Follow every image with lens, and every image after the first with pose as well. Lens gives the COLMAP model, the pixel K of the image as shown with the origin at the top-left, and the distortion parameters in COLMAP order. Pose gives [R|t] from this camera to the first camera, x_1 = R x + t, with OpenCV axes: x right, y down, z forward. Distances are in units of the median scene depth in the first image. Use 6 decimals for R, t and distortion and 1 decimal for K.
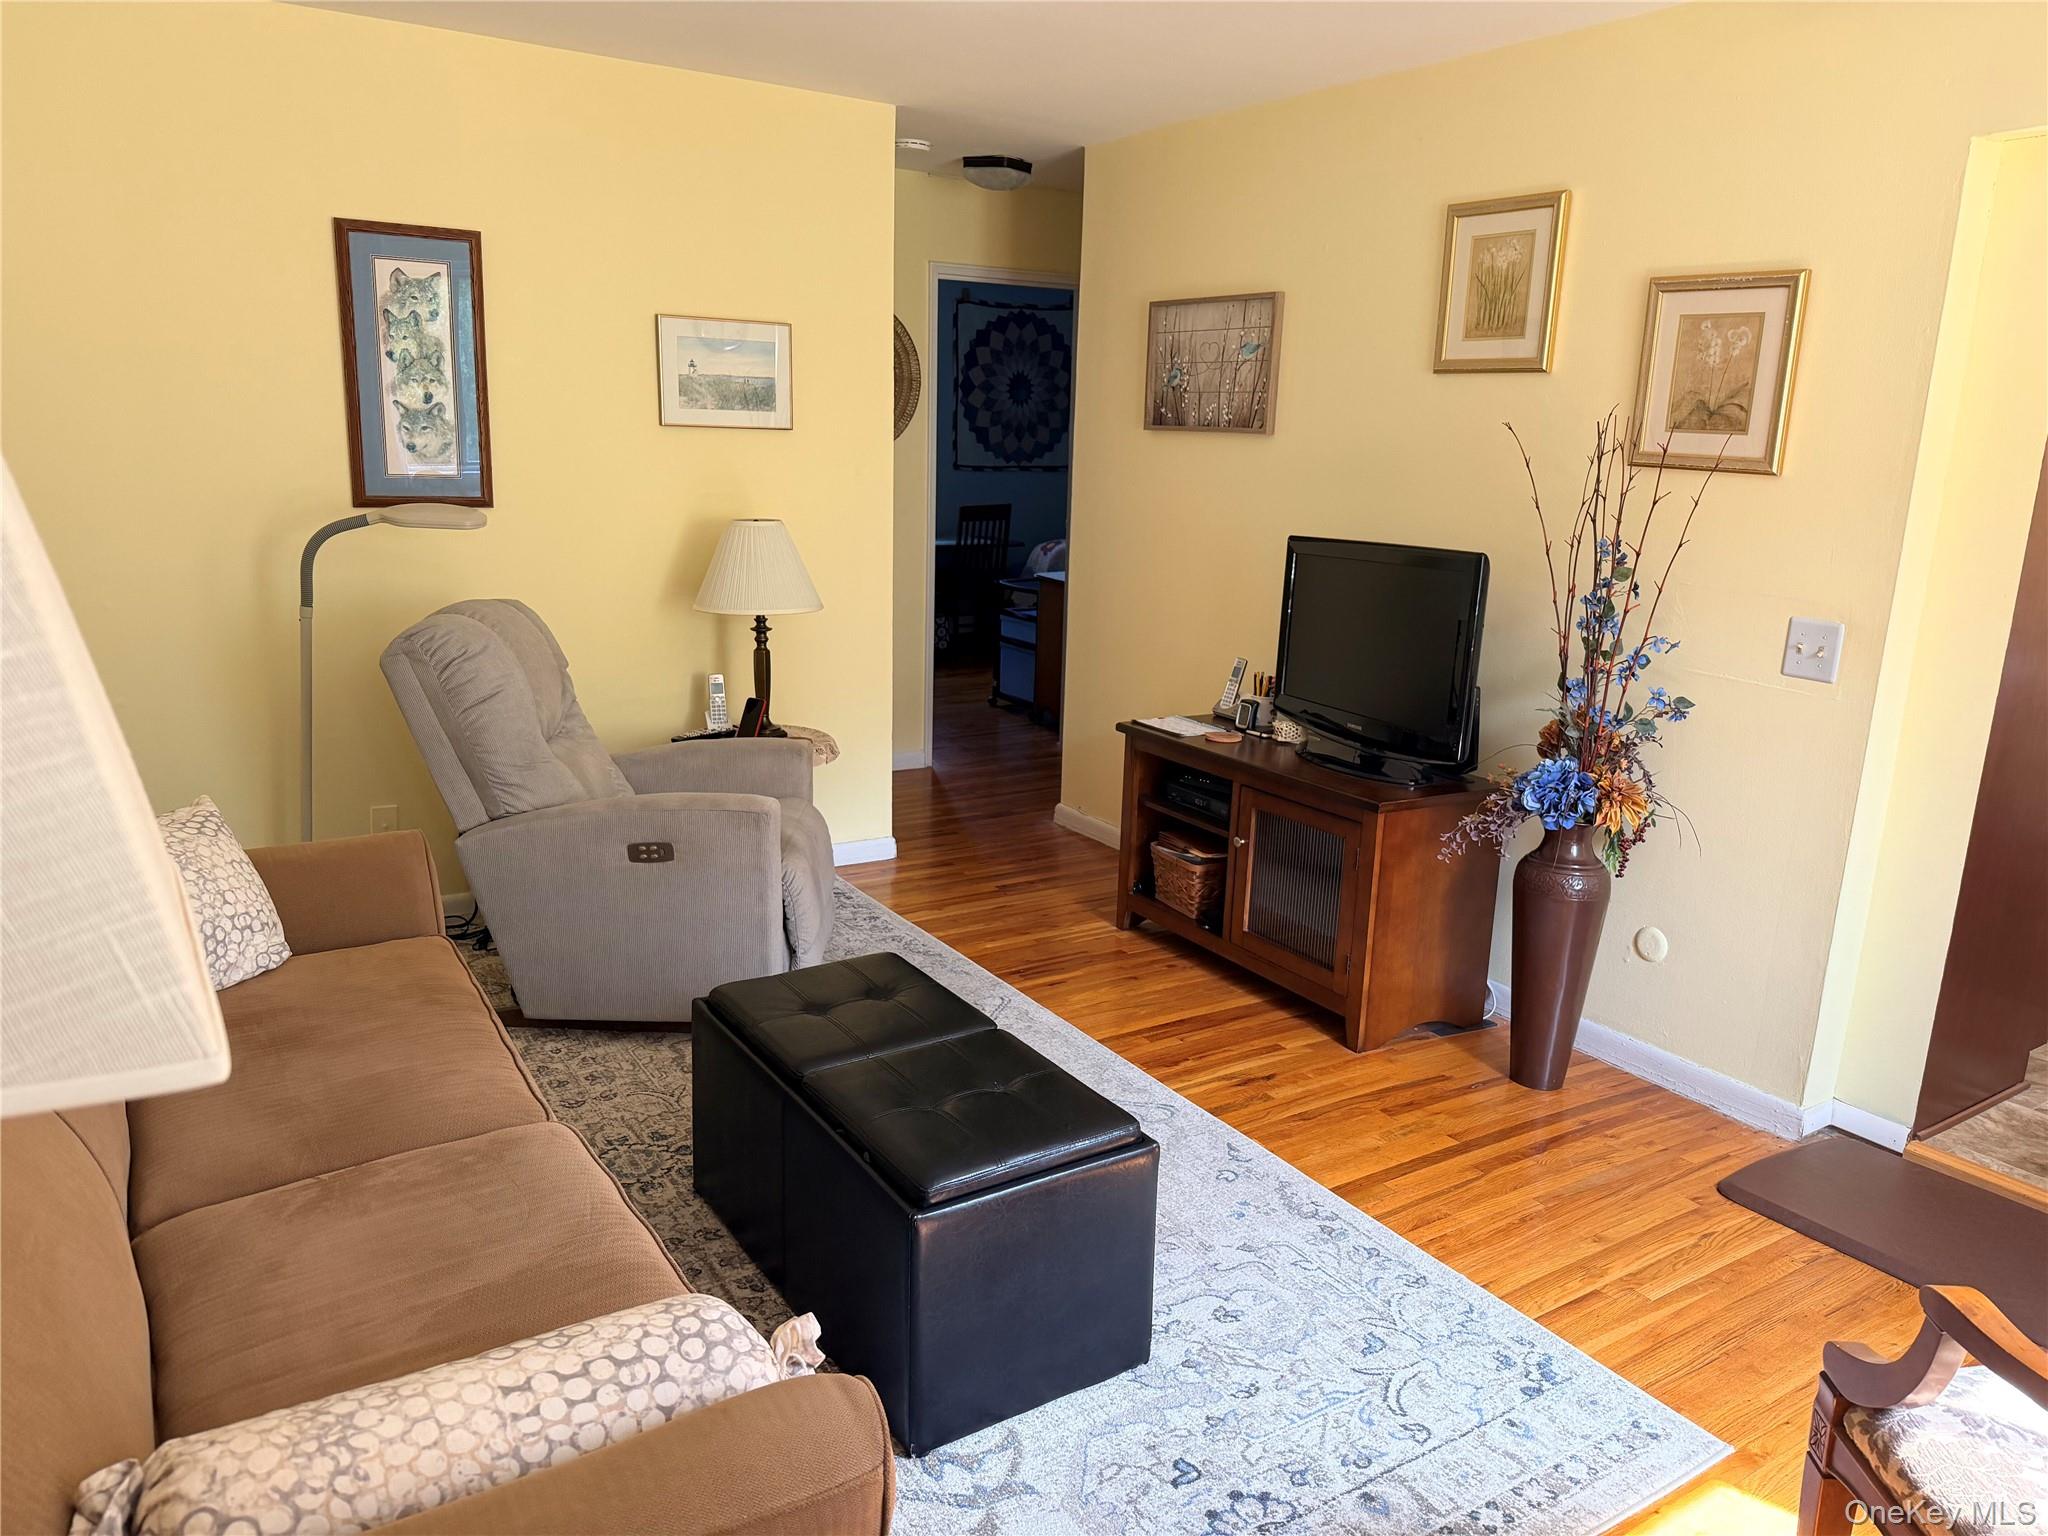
lens RADIAL K [[1439.7, 0, 1017.6], [0, 1439.7, 795.1], [0, 0, 1]] dist [0.078258, -0.109279]
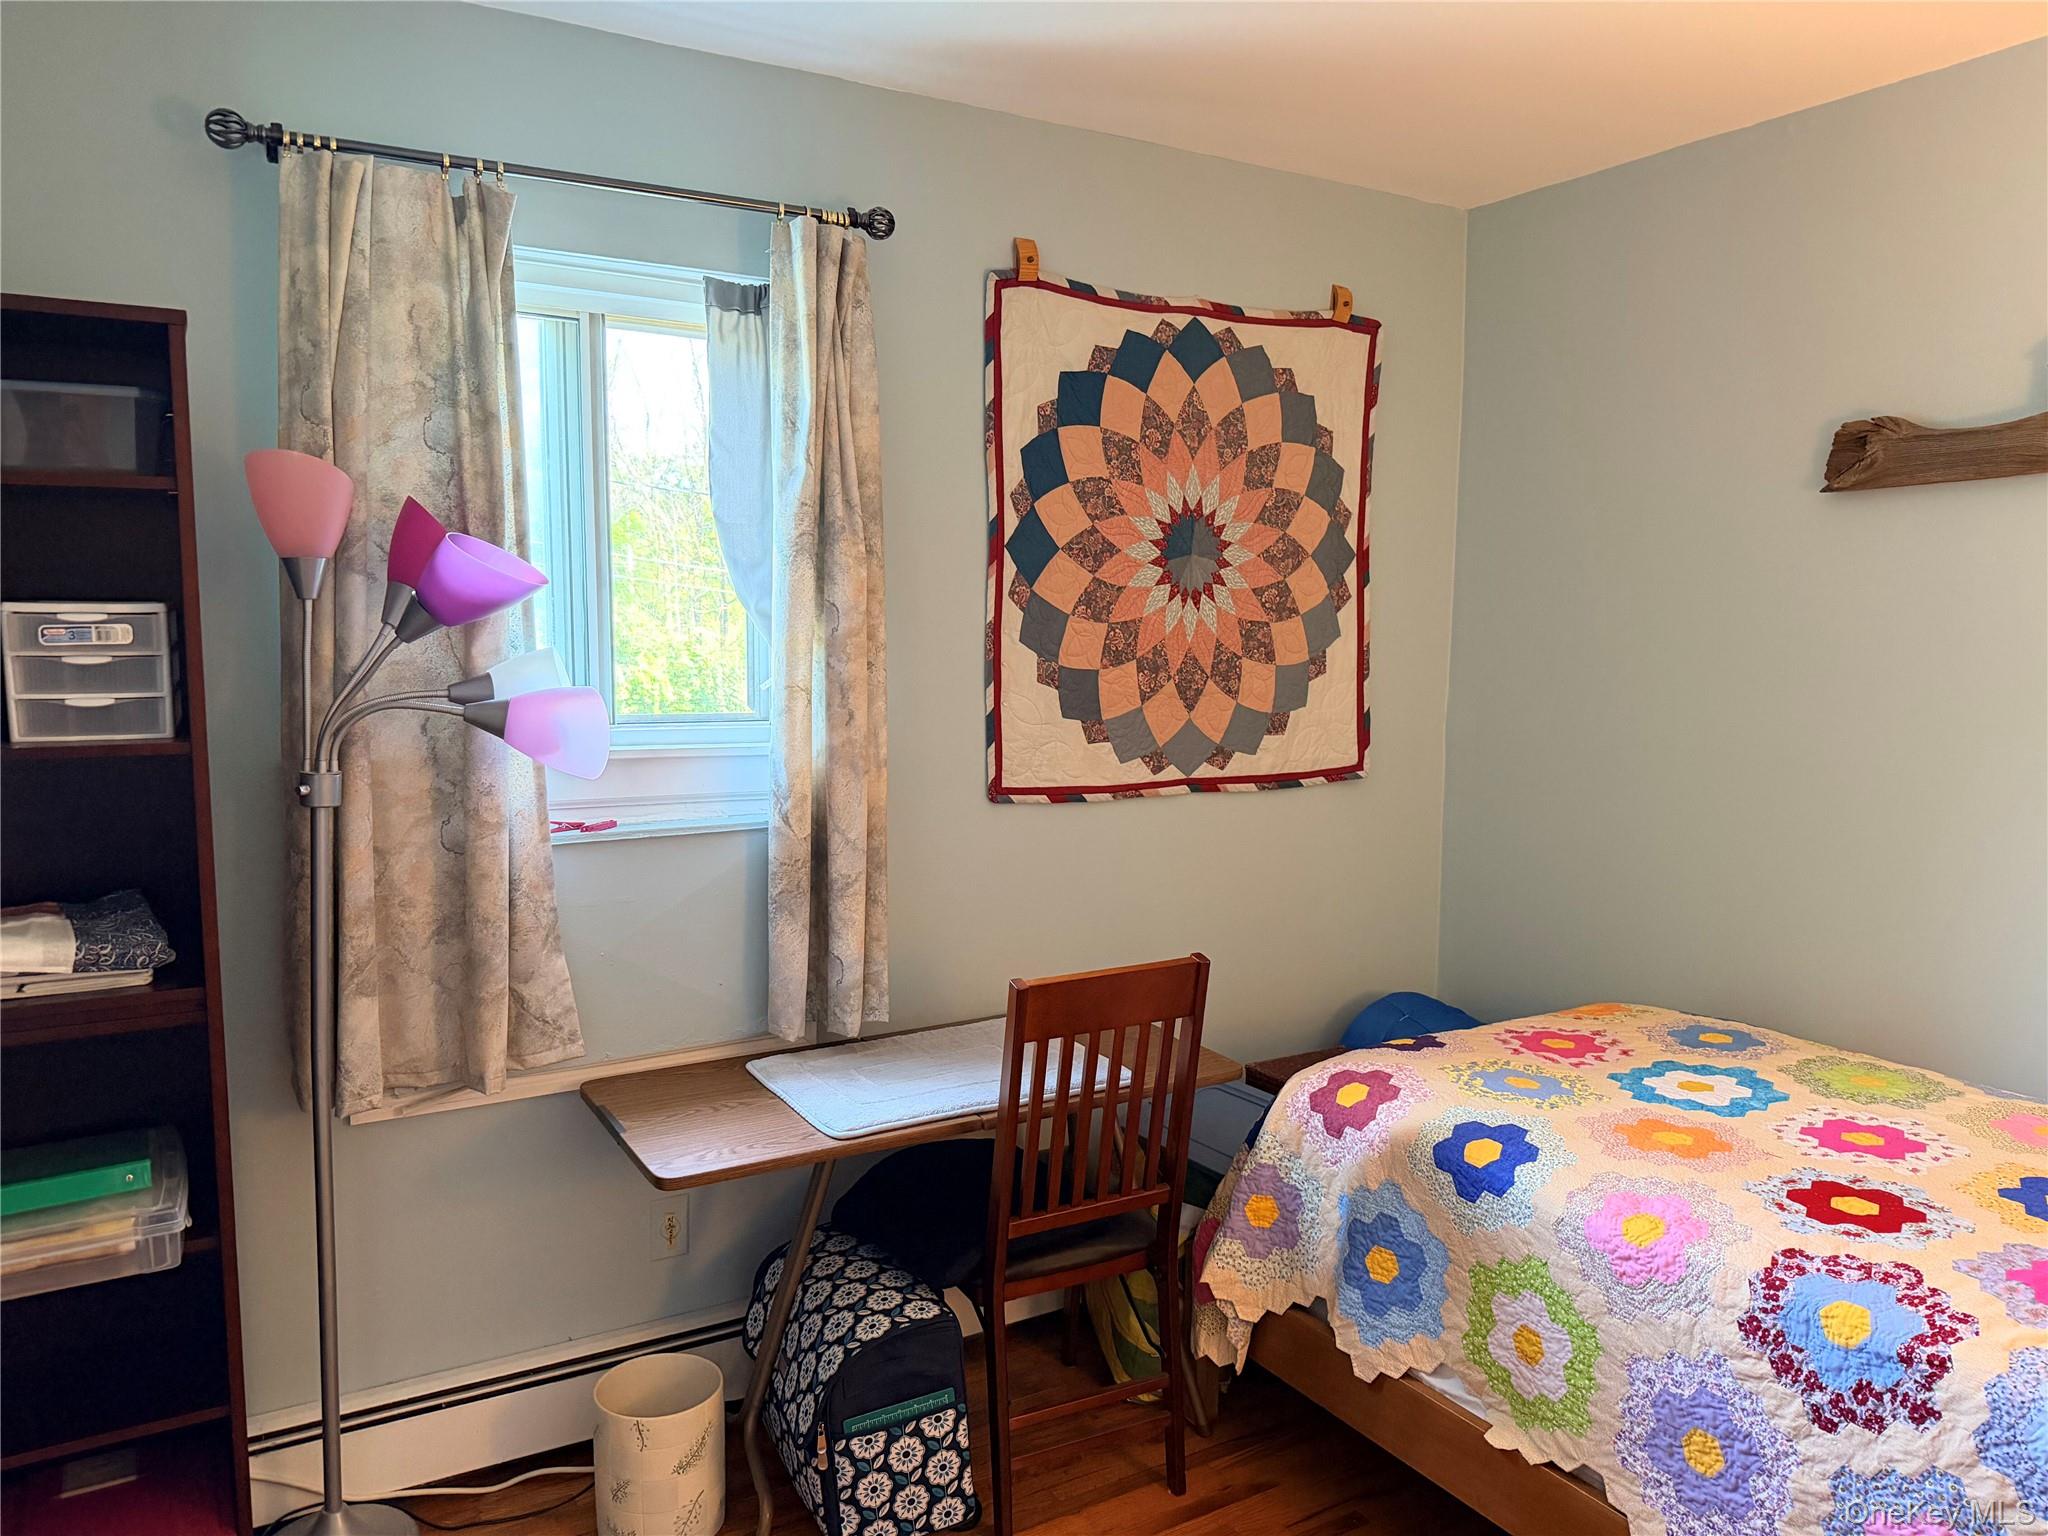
lens RADIAL K [[1439.7, 0, 1022.8], [0, 1439.7, 762.7], [0, 0, 1]] dist [0.078258, -0.109279]
pose [[0.999353, -0.016732, -0.031833, -0.027274], [0.011348, 0.986669, -0.162343, -0.183167], [0.034125, 0.161877, 0.986221, 0.690807]]
